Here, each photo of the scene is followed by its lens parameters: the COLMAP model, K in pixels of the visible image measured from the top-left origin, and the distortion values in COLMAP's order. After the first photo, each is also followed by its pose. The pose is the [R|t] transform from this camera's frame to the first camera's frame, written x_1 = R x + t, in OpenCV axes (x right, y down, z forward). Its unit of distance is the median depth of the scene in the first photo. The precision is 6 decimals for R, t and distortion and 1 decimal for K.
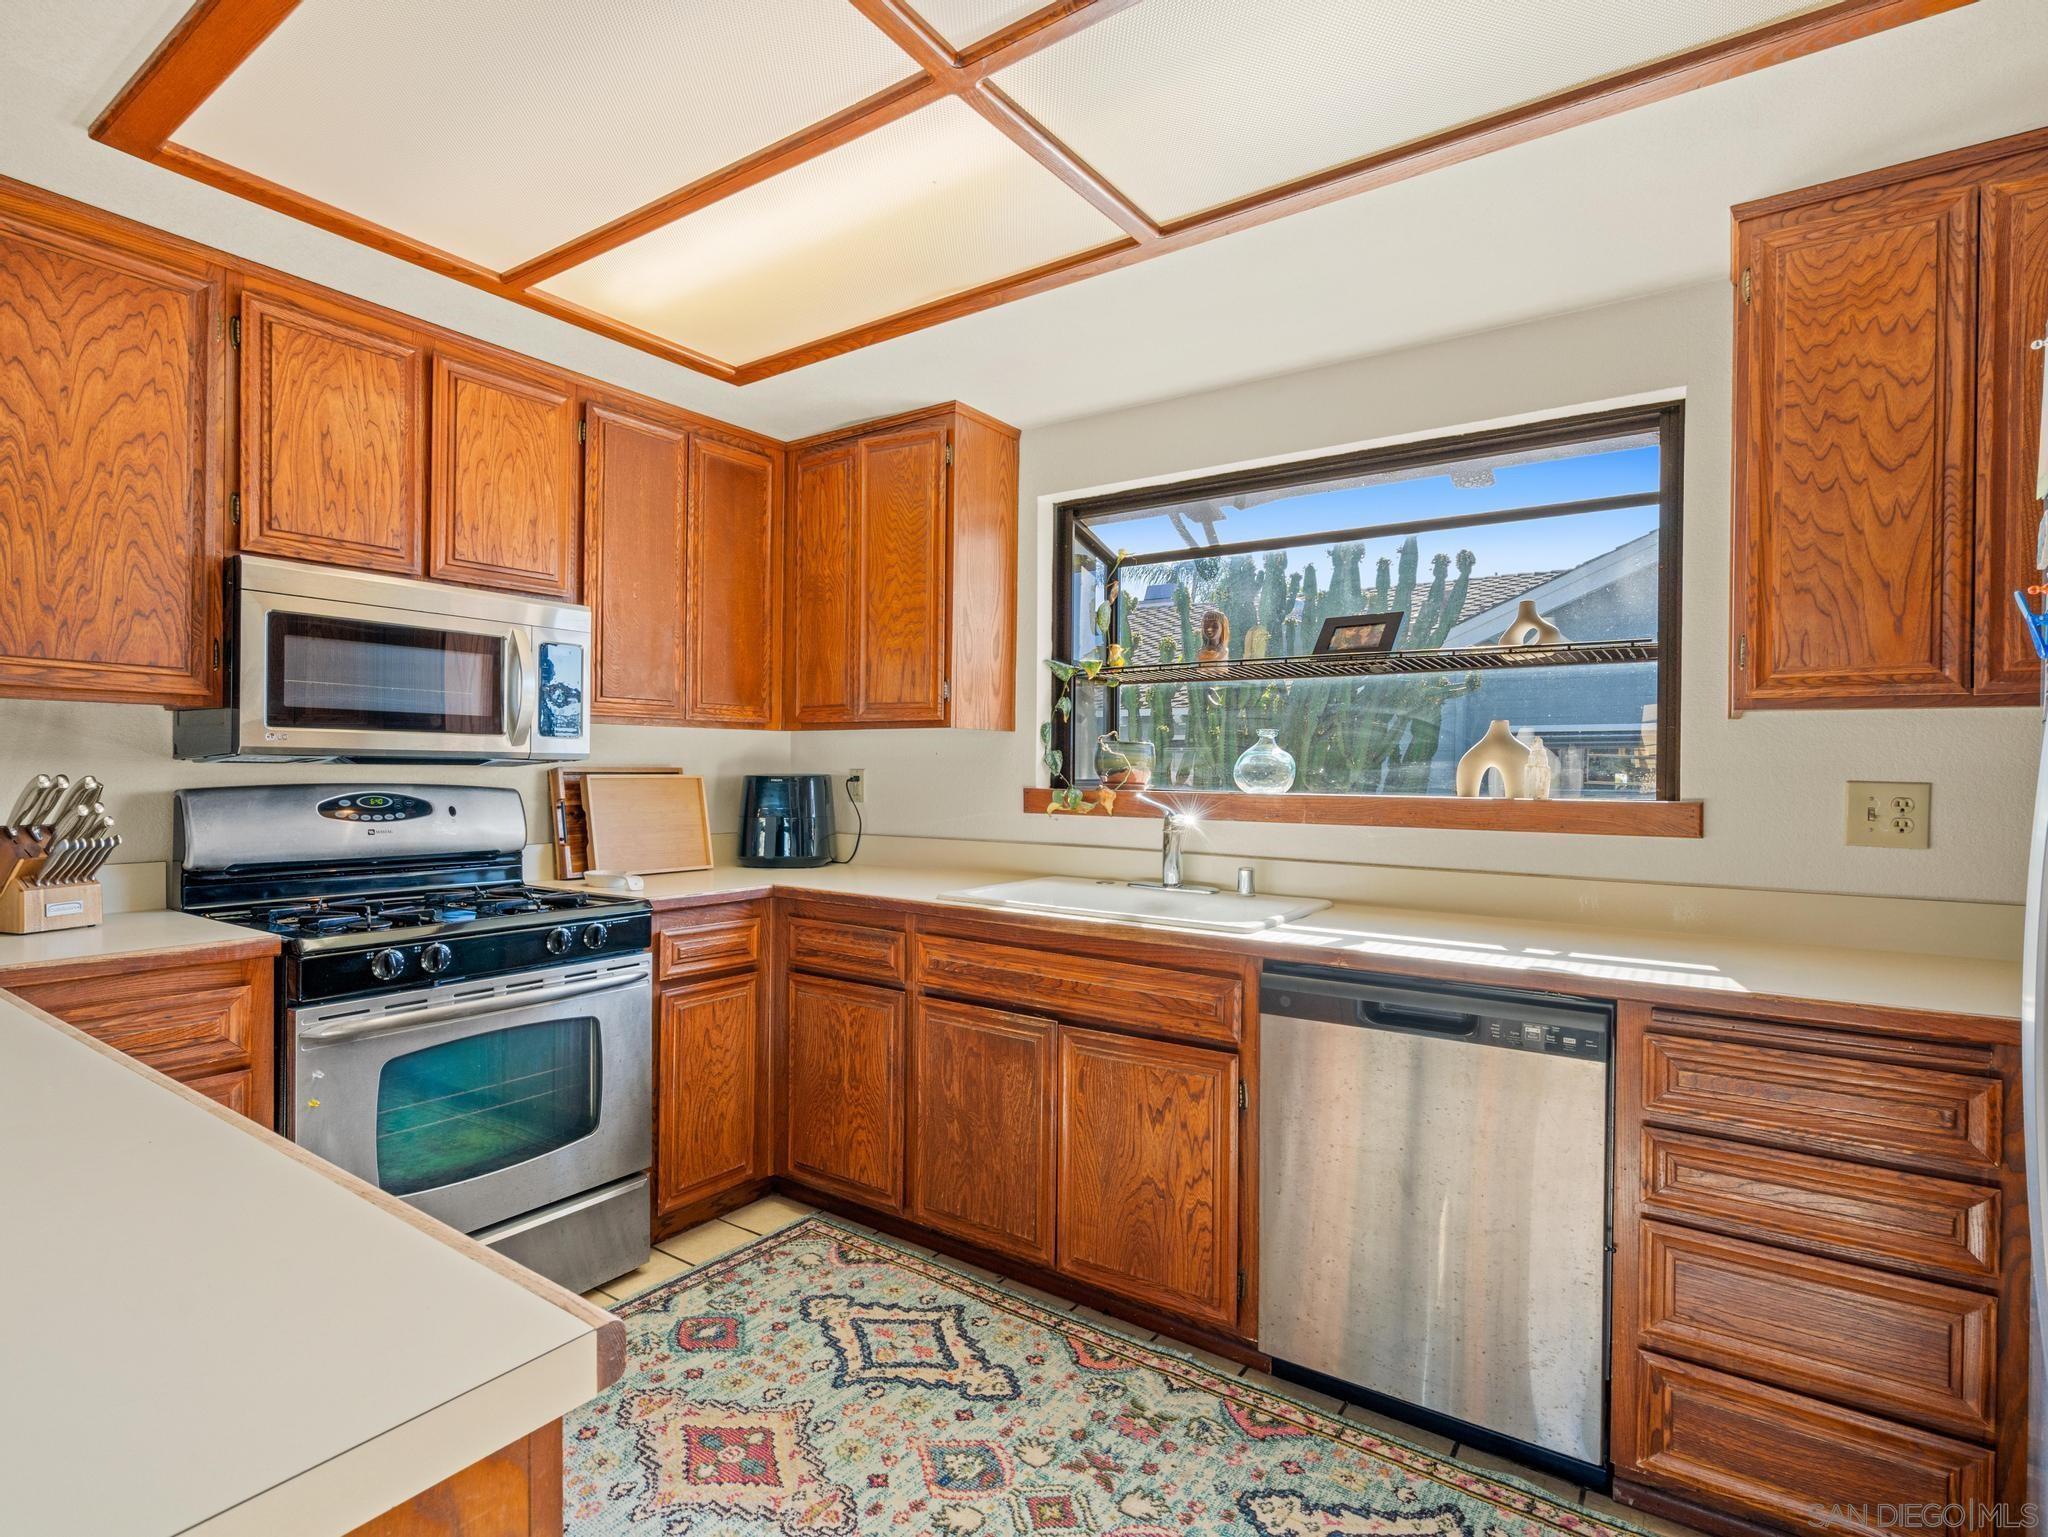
lens RADIAL K [[1019.7, 0, 1022.7], [0, 1019.7, 775.5], [0, 0, 1]] dist [-0.002643, 0.000548]
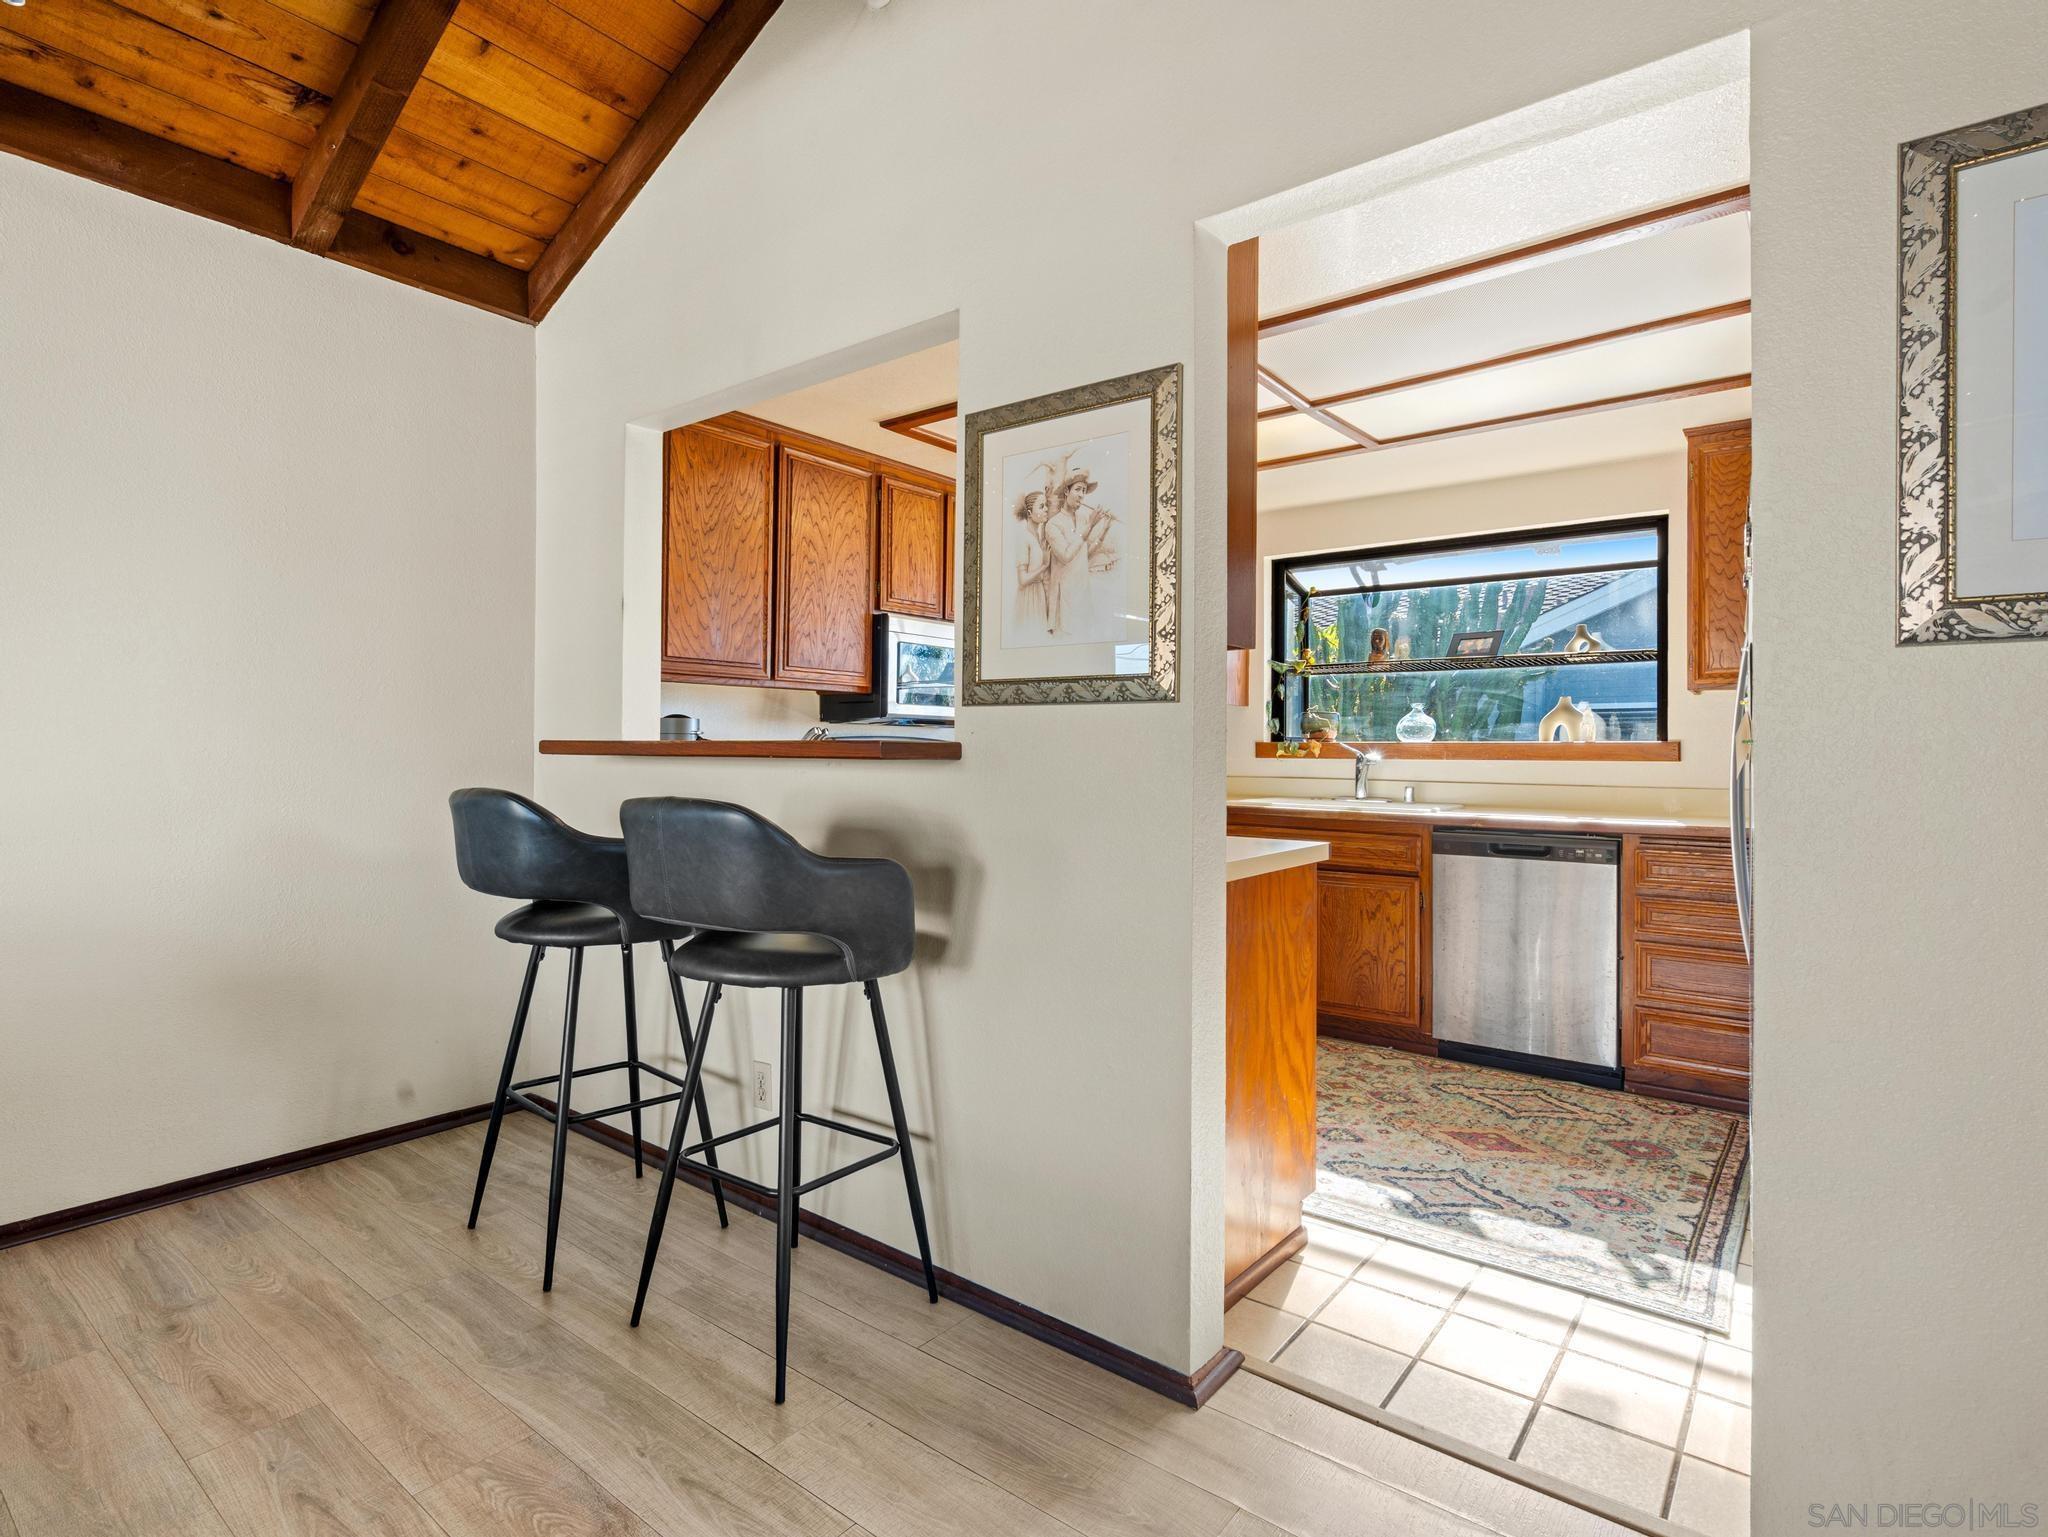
lens RADIAL K [[1048.3, 0, 1019.4], [0, 1048.3, 746.0], [0, 0, 1]] dist [-0.001724, -0.000265]
pose [[0.998452, -0.003088, -0.055529, -0.355320], [0.002405, 0.999921, -0.012355, 0.049108], [0.055563, 0.012203, 0.998381, -0.821508]]
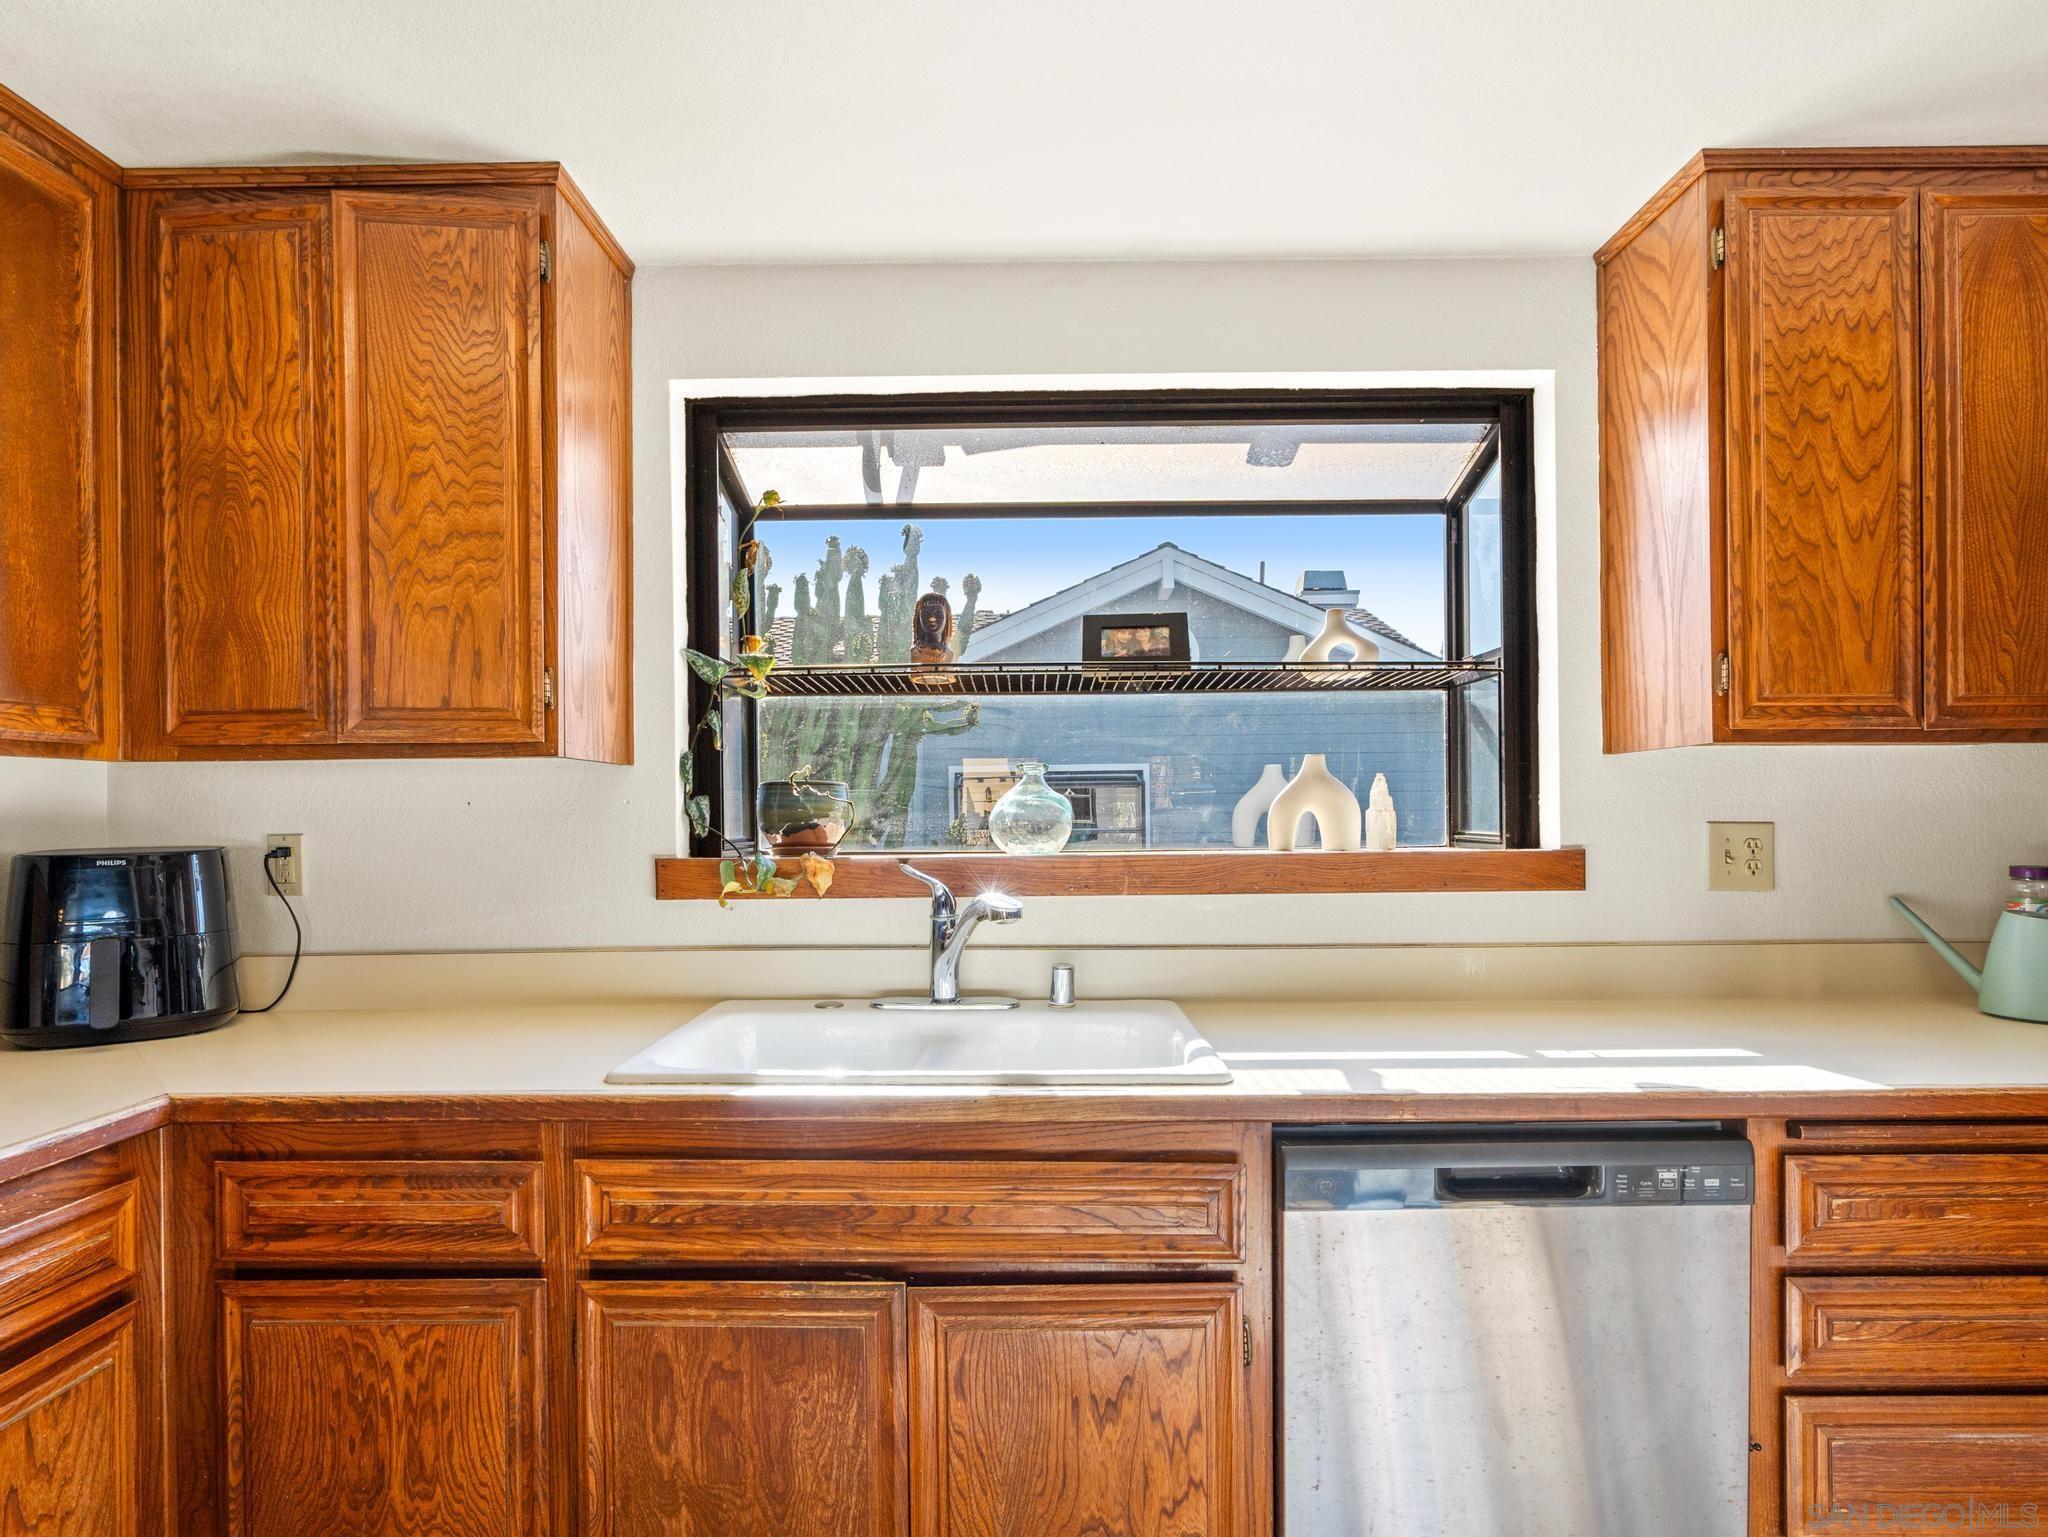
lens RADIAL K [[1092.0, 0, 1024.3], [0, 1092.0, 812.6], [0, 0, 1]] dist [-0.000231, -0.000178]
pose [[0.830524, -0.018599, 0.556673, -0.229433], [0.020521, 0.999786, 0.002787, -0.015630], [-0.556605, 0.009109, 0.830727, 0.443625]]
